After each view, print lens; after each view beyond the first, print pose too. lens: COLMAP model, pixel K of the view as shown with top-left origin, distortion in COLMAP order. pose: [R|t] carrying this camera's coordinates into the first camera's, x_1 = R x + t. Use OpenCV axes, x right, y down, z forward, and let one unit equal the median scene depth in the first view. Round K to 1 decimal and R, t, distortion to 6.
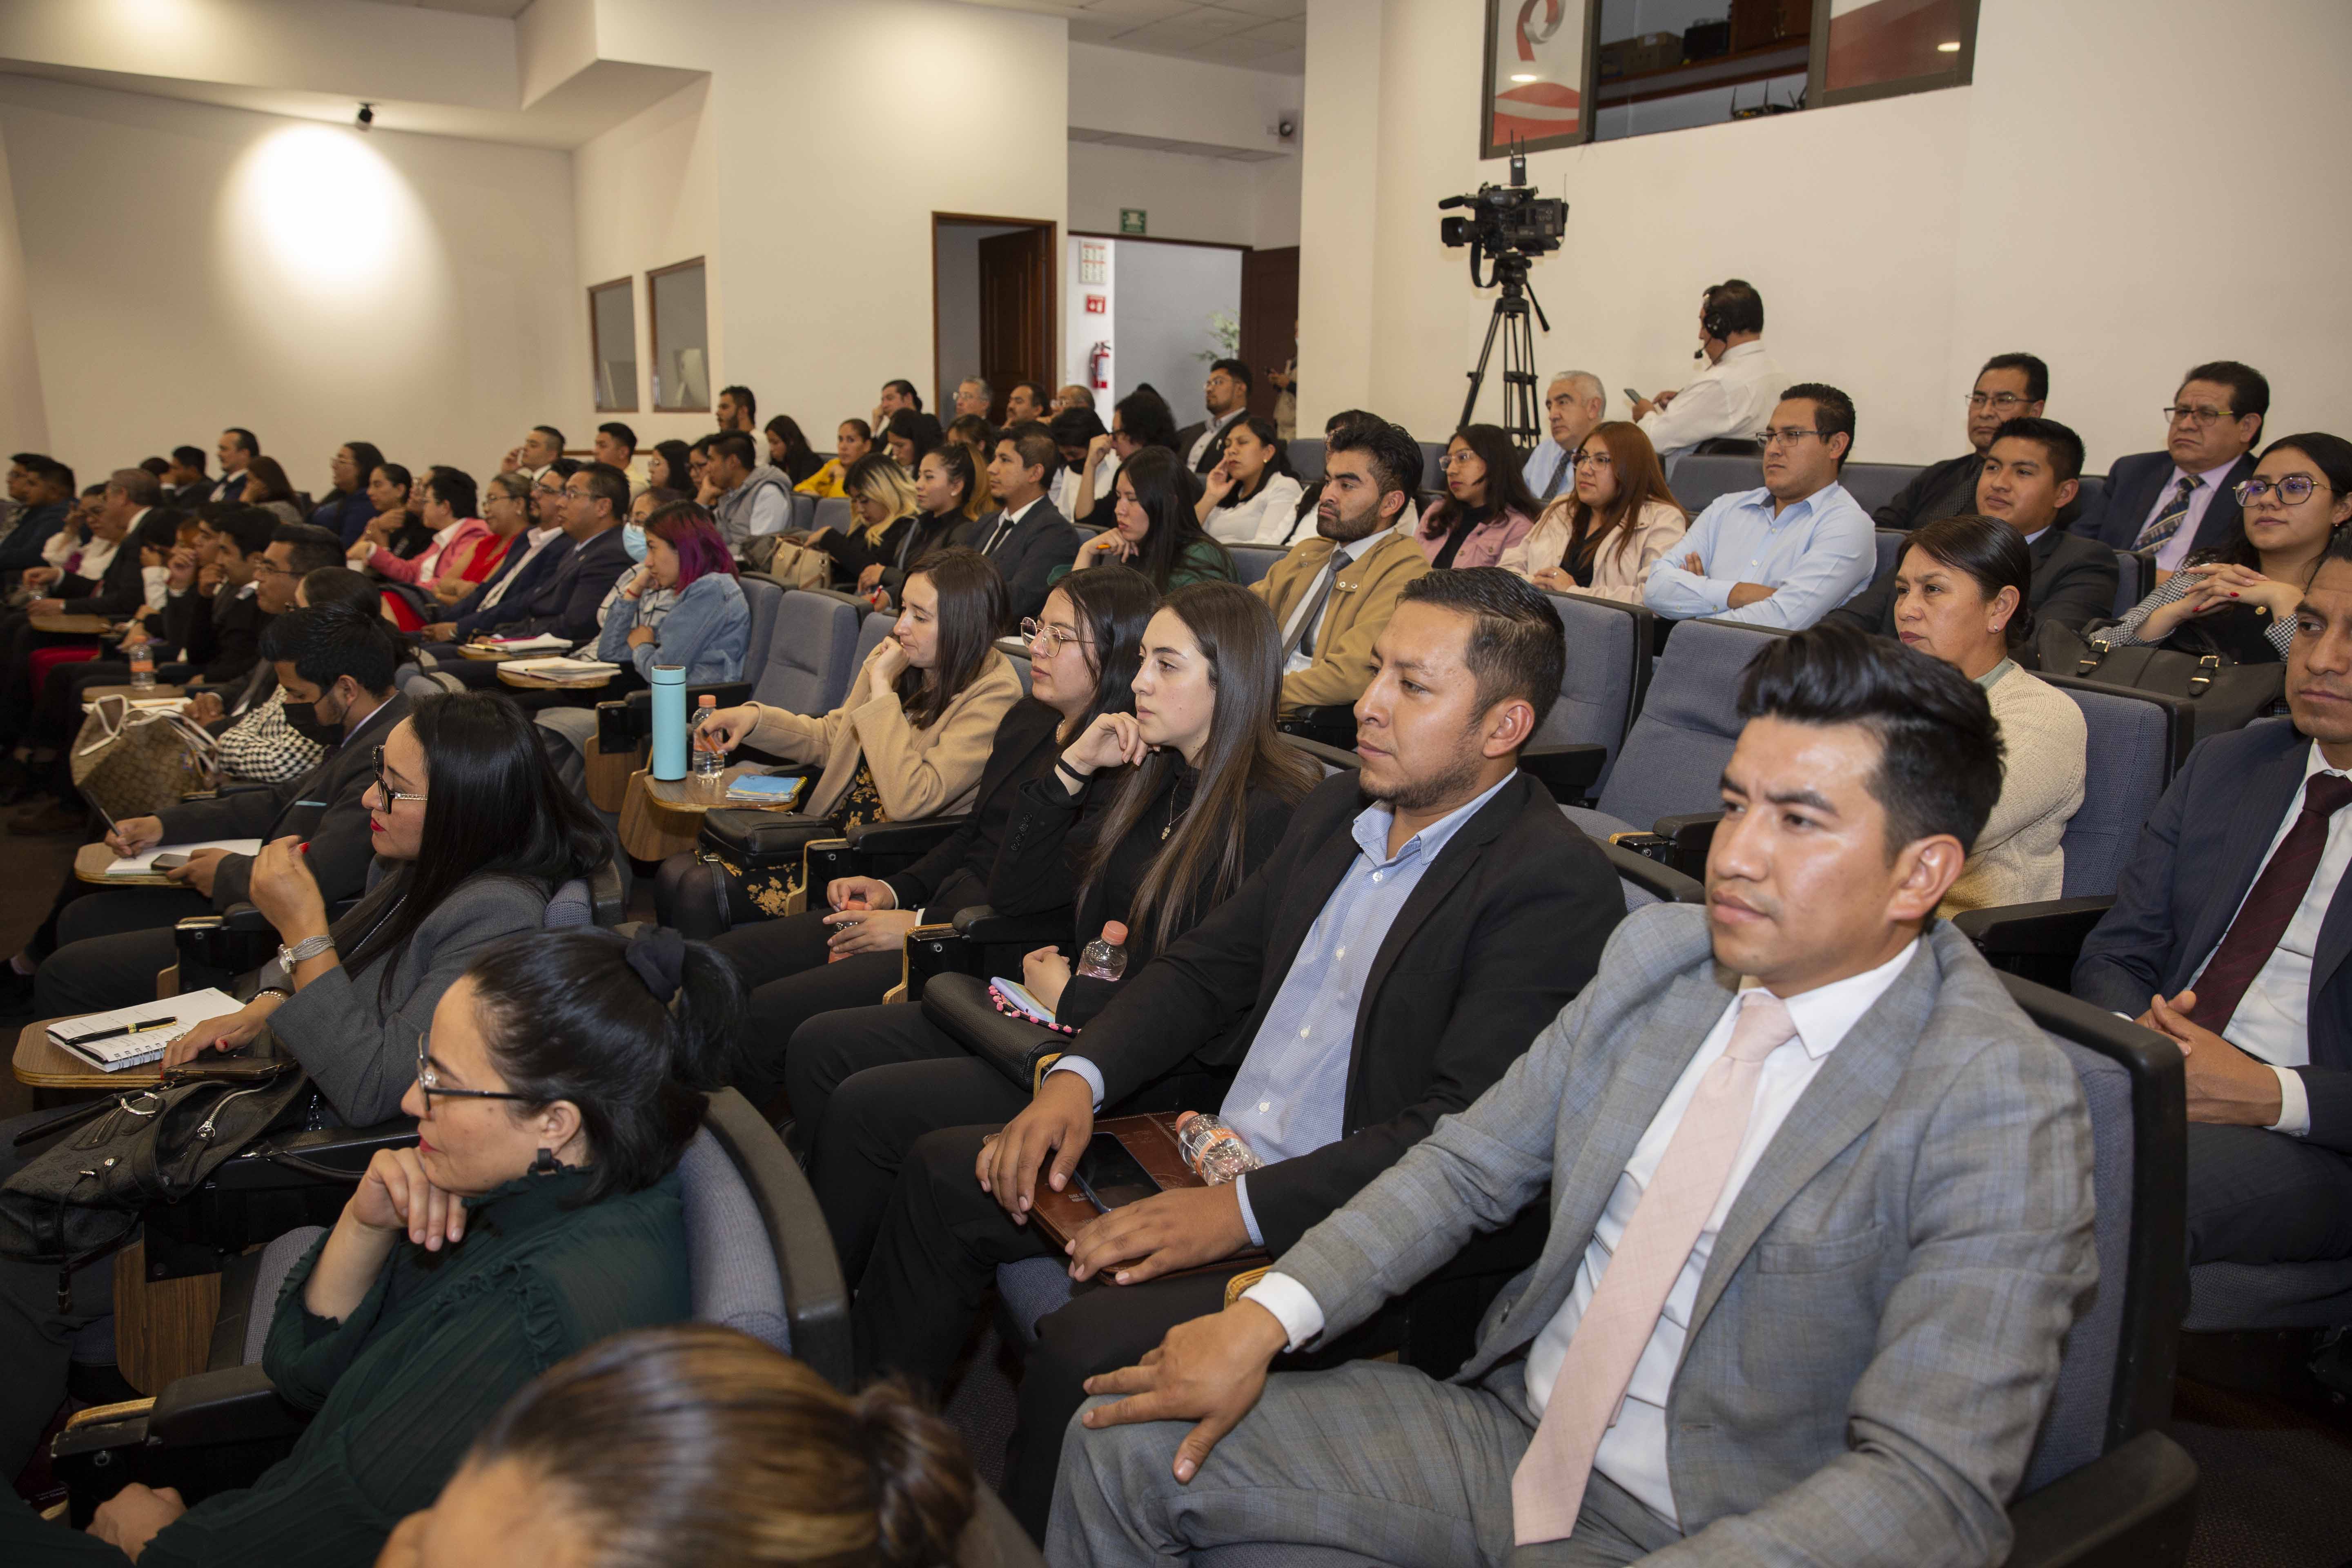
lens RADIAL K [[1621.0, 0, 1153.2], [0, 1621.0, 792.8], [0, 0, 1]] dist [-0.074942, 0.046077]
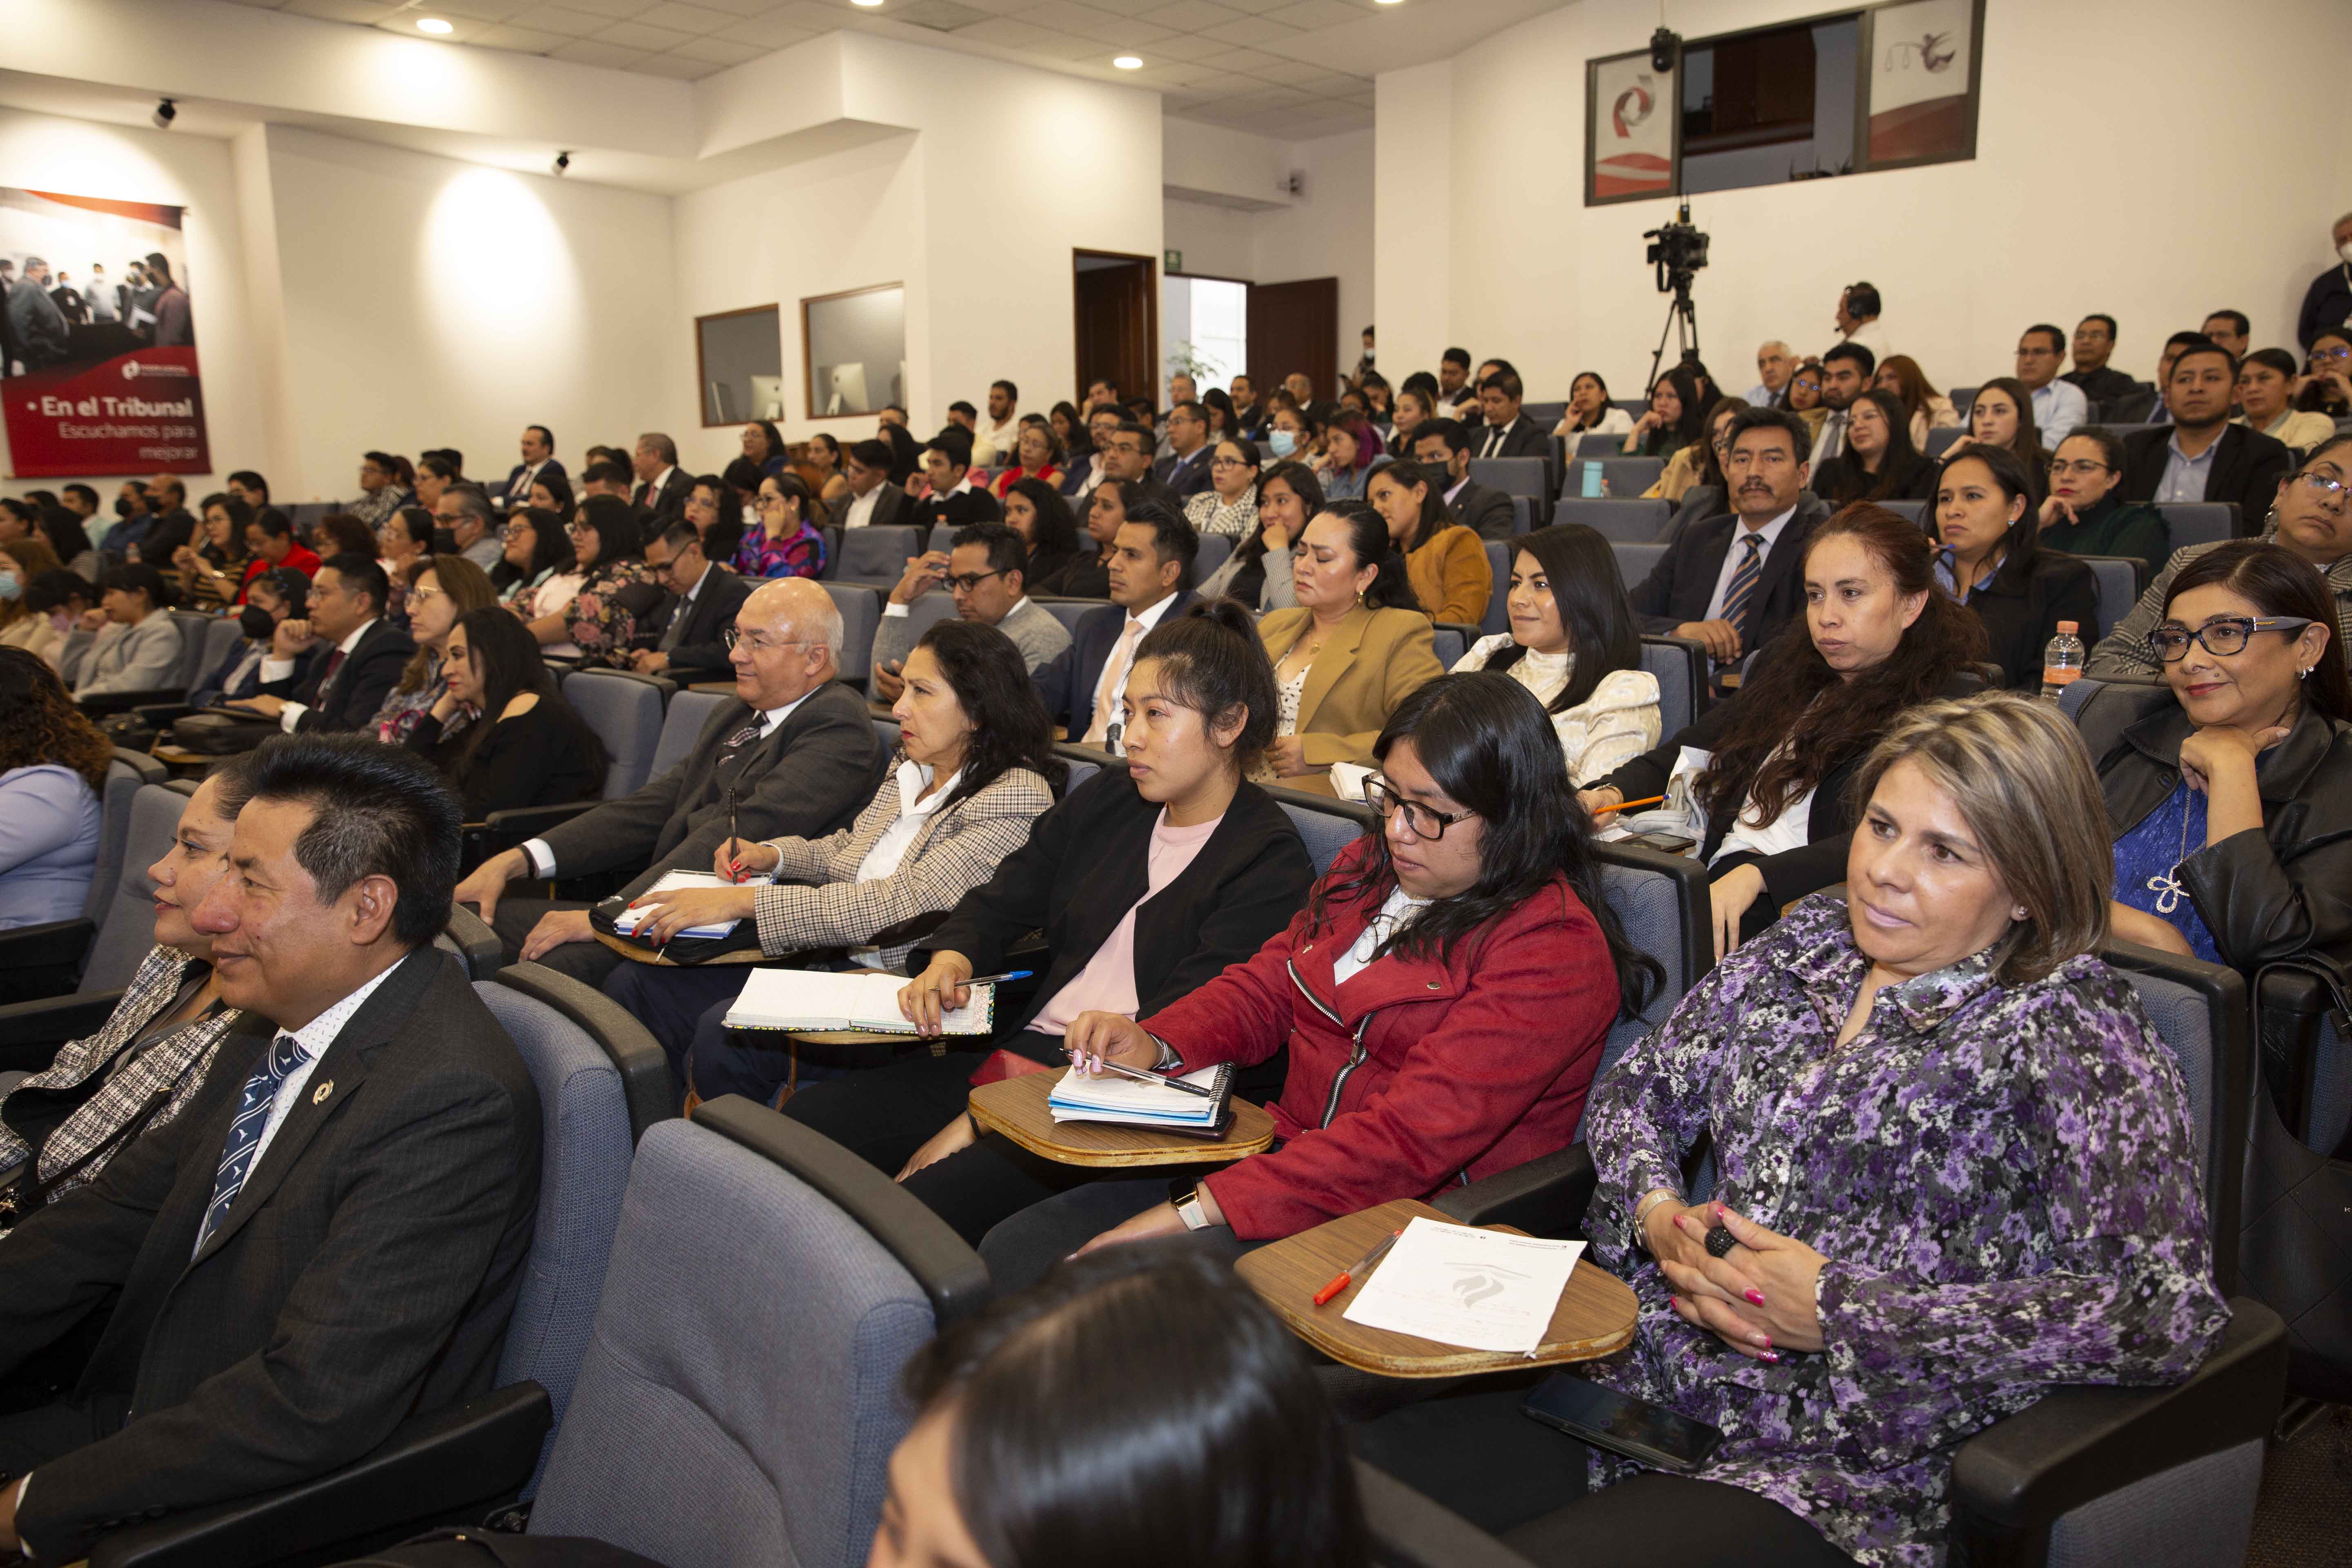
lens RADIAL K [[1621.0, 0, 1198.7], [0, 1621.0, 794.0], [0, 0, 1]] dist [-0.074942, 0.046077]
pose [[0.975926, -0.066749, 0.207636, -0.473293], [0.073647, 0.996954, -0.025660, 0.129485], [-0.205291, 0.040334, 0.977870, -0.283023]]
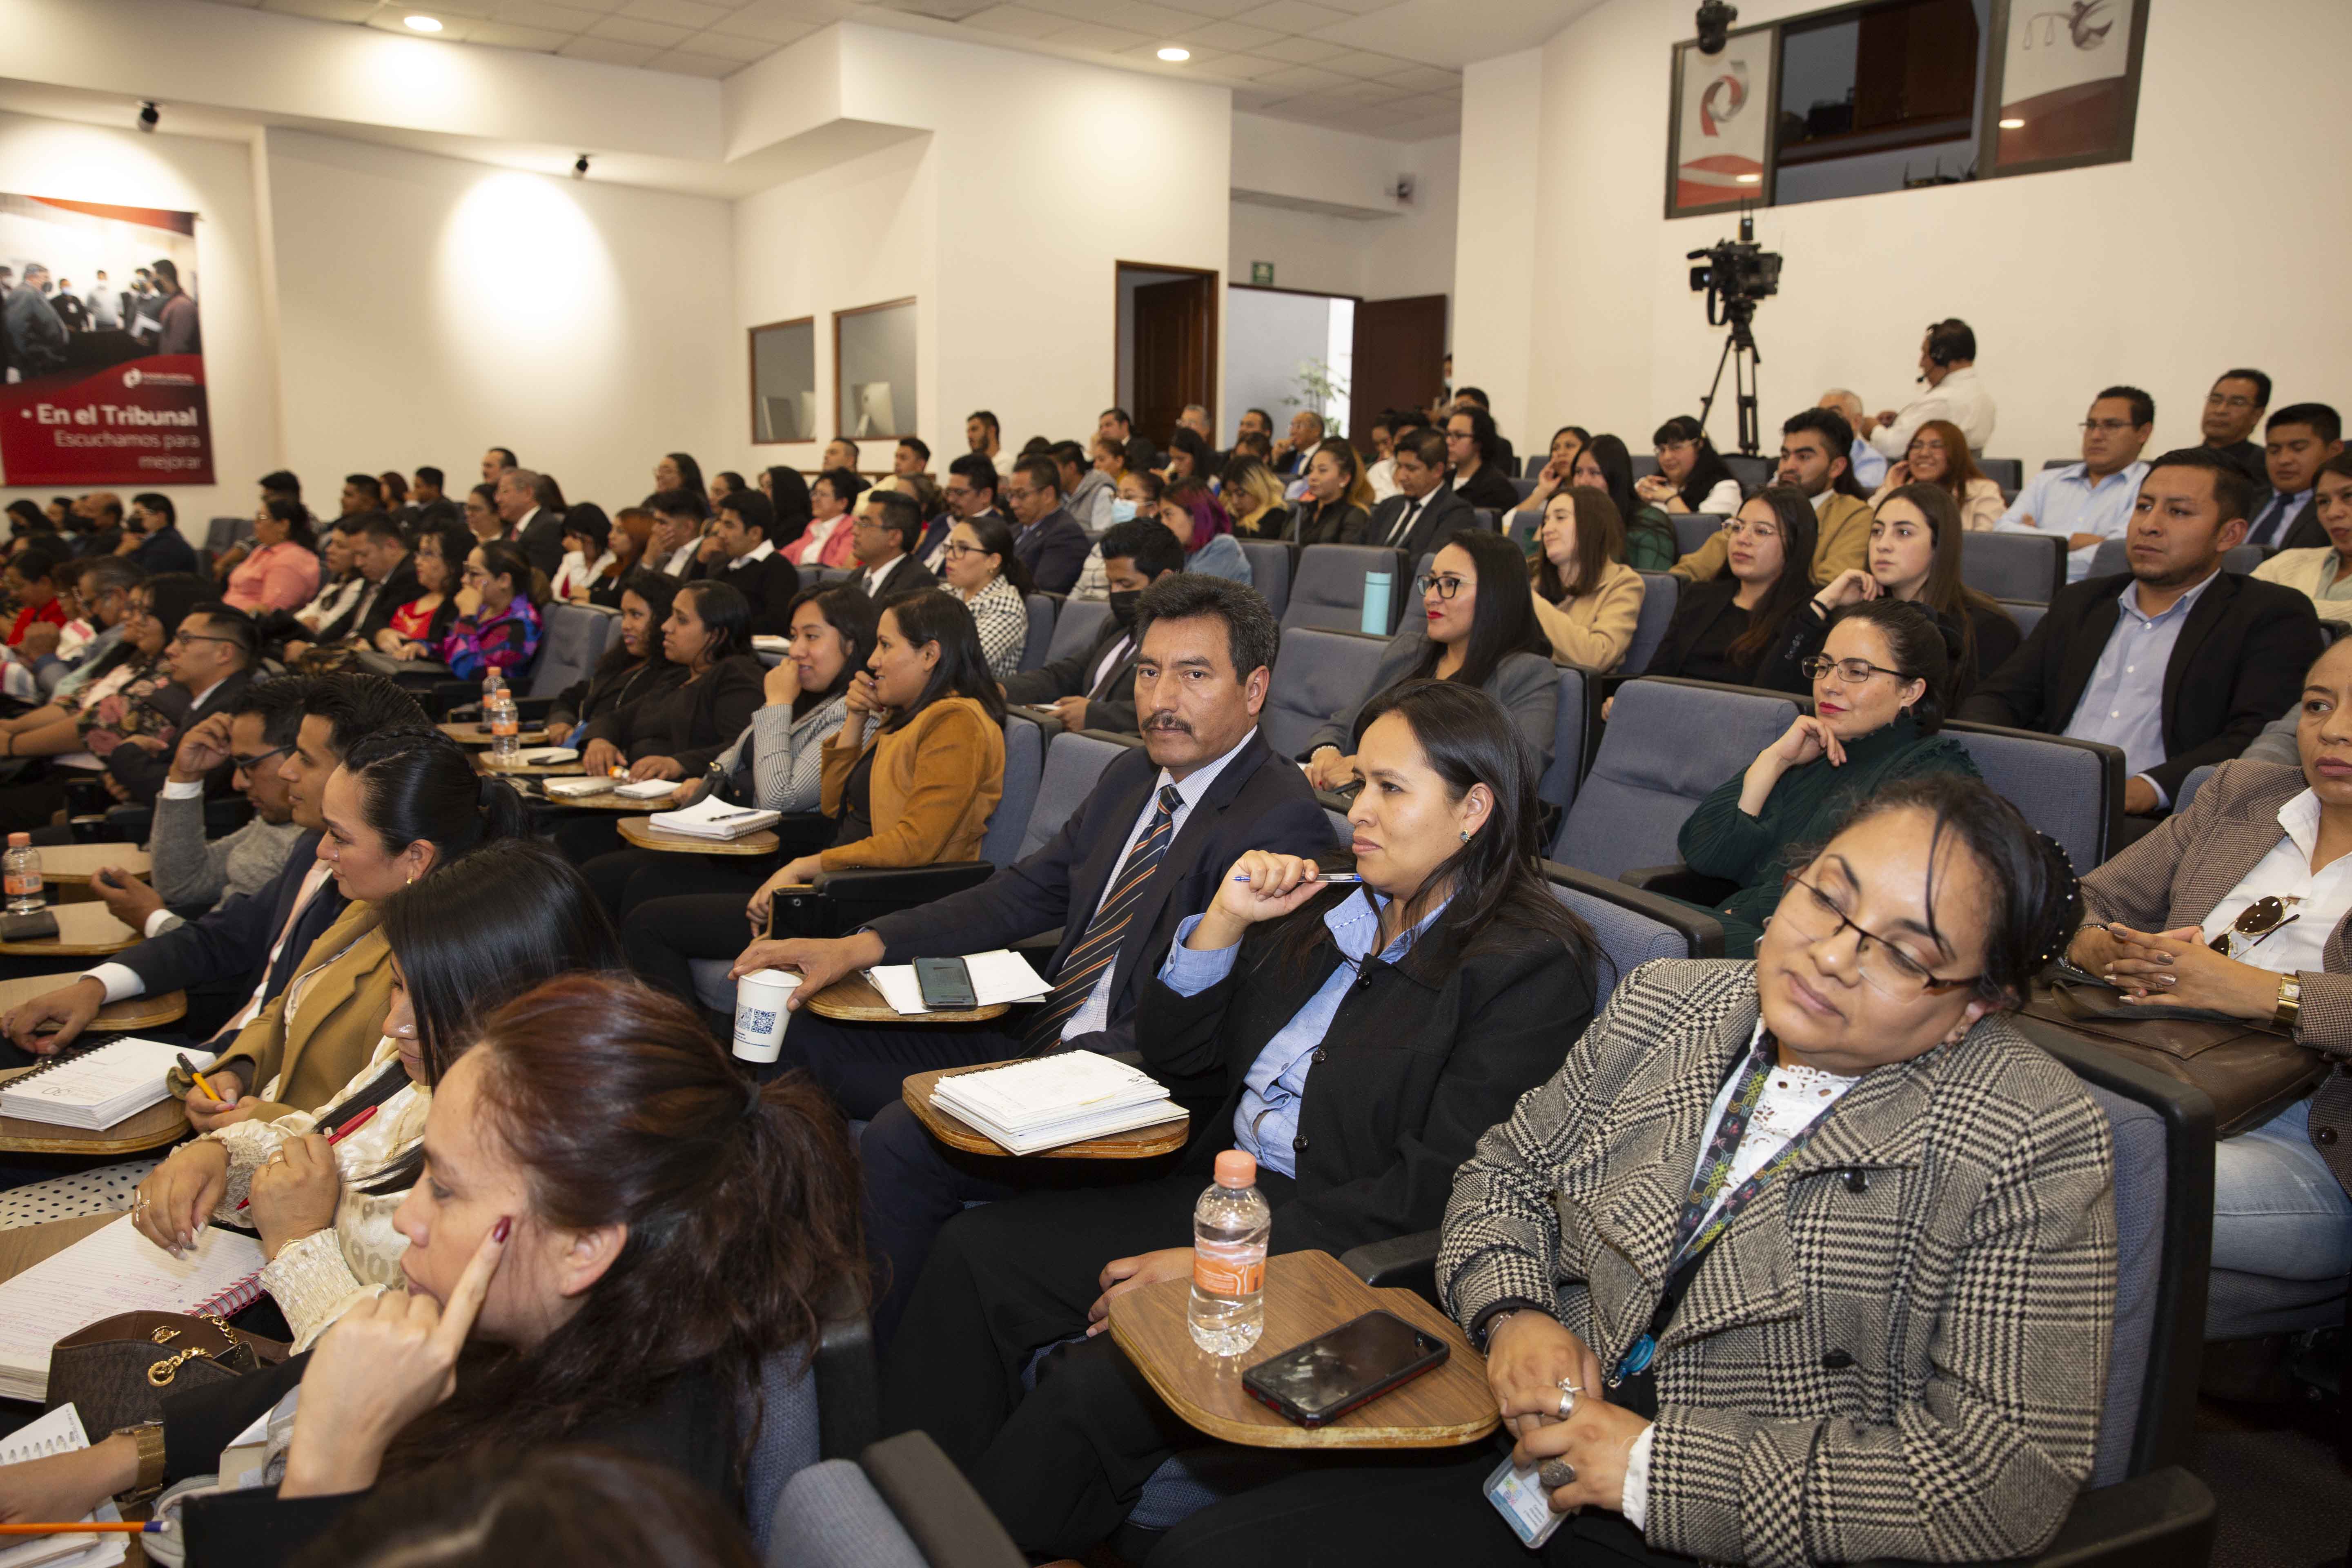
lens RADIAL K [[1643.2, 0, 1174.6], [0, 1643.2, 794.6], [0, 0, 1]] dist [-0.072491, 0.046002]
pose [[0.998849, -0.005971, 0.047594, -0.222262], [0.007752, 0.999273, -0.037336, 0.065343], [-0.047336, 0.037662, 0.998169, -0.147976]]
